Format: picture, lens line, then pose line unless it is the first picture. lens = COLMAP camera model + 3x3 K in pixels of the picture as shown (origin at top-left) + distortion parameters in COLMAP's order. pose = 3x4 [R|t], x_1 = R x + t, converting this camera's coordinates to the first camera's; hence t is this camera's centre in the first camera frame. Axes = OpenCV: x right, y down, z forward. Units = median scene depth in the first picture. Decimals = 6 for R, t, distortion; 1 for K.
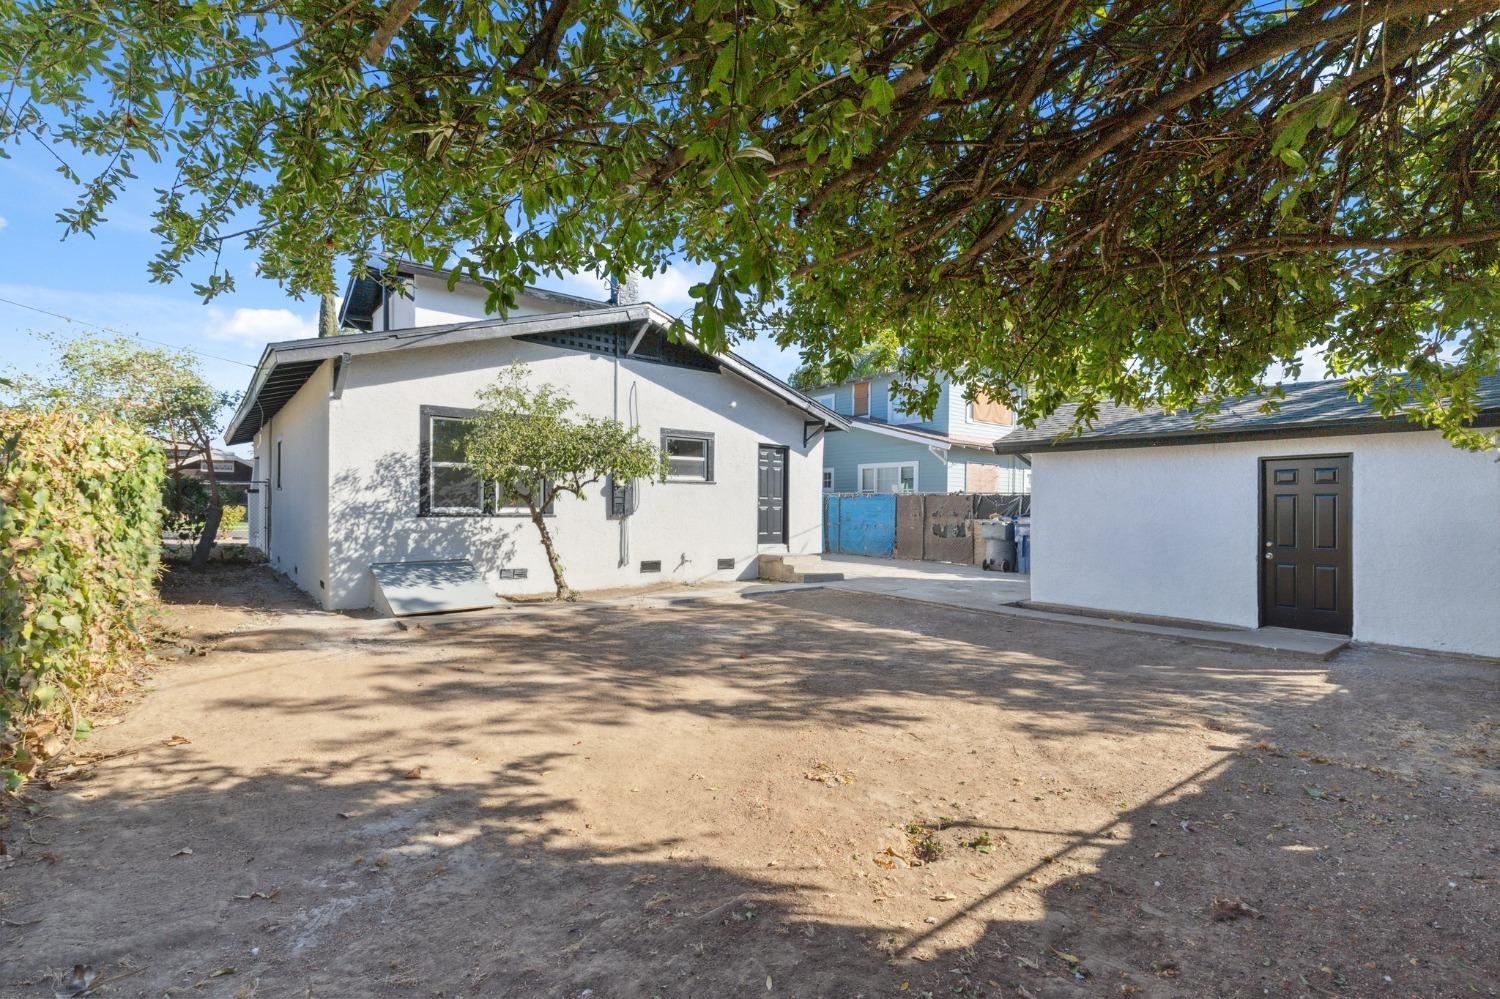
lens RADIAL K [[681.7, 0, 750.7], [0, 681.7, 503.9], [0, 0, 1]] dist [0.014923, -0.000772]
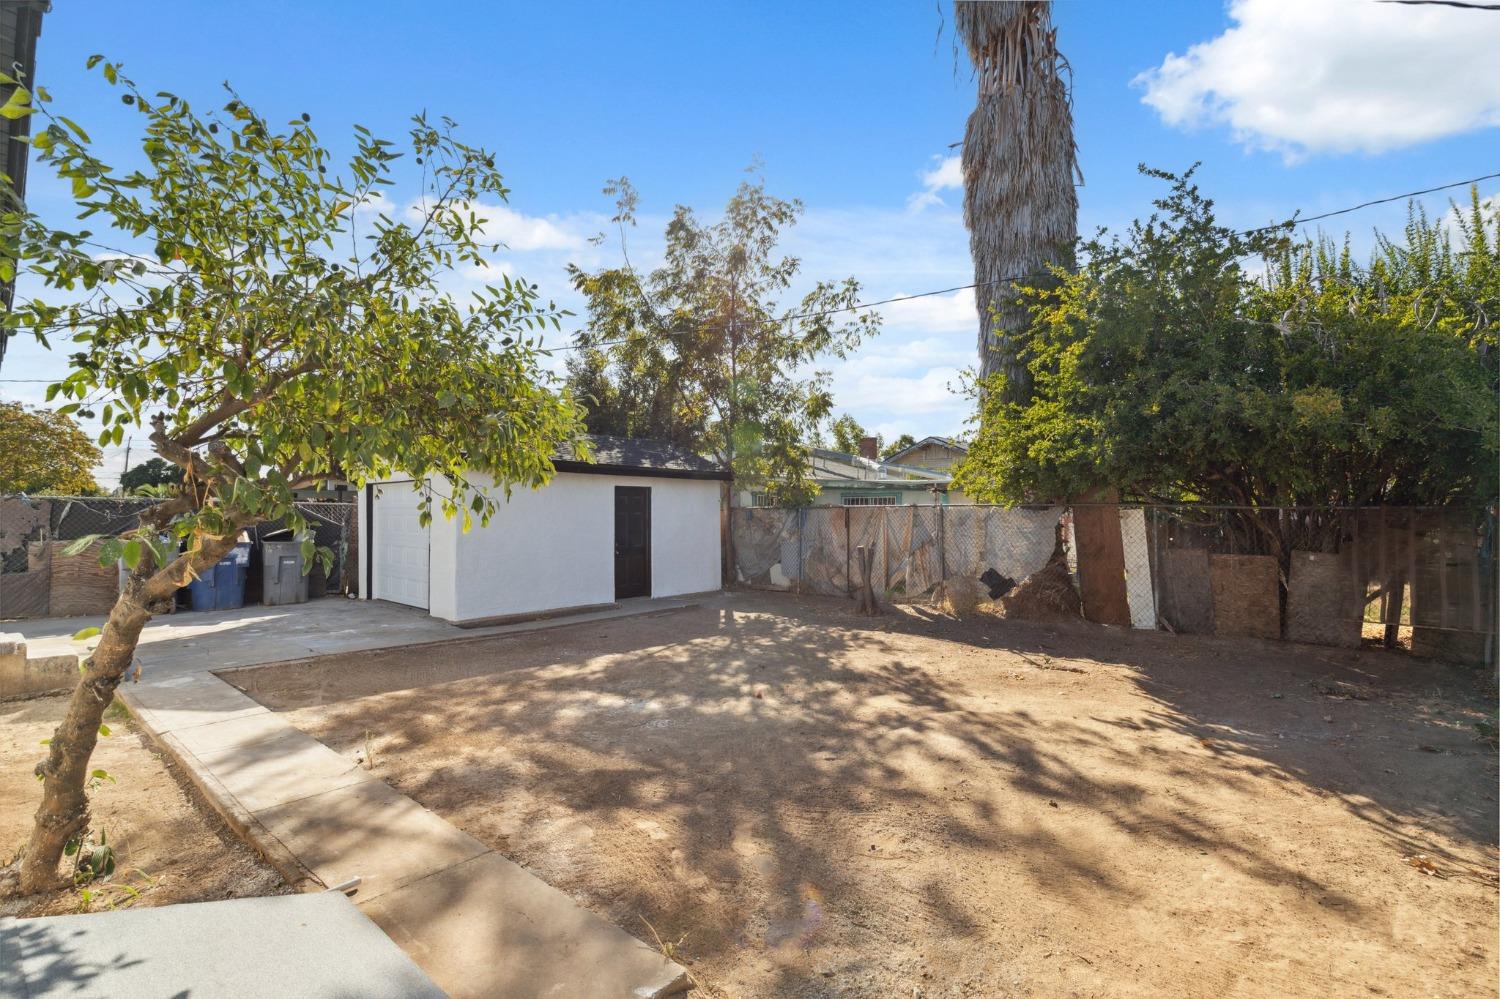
lens RADIAL K [[681.7, 0, 750.5], [0, 681.7, 502.2], [0, 0, 1]] dist [0.014923, -0.000772]
pose [[-0.166408, 0.007547, 0.986028, -1.589258], [-0.007847, 0.999929, -0.008977, -0.046208], [-0.986026, -0.009232, -0.166337, 2.016275]]
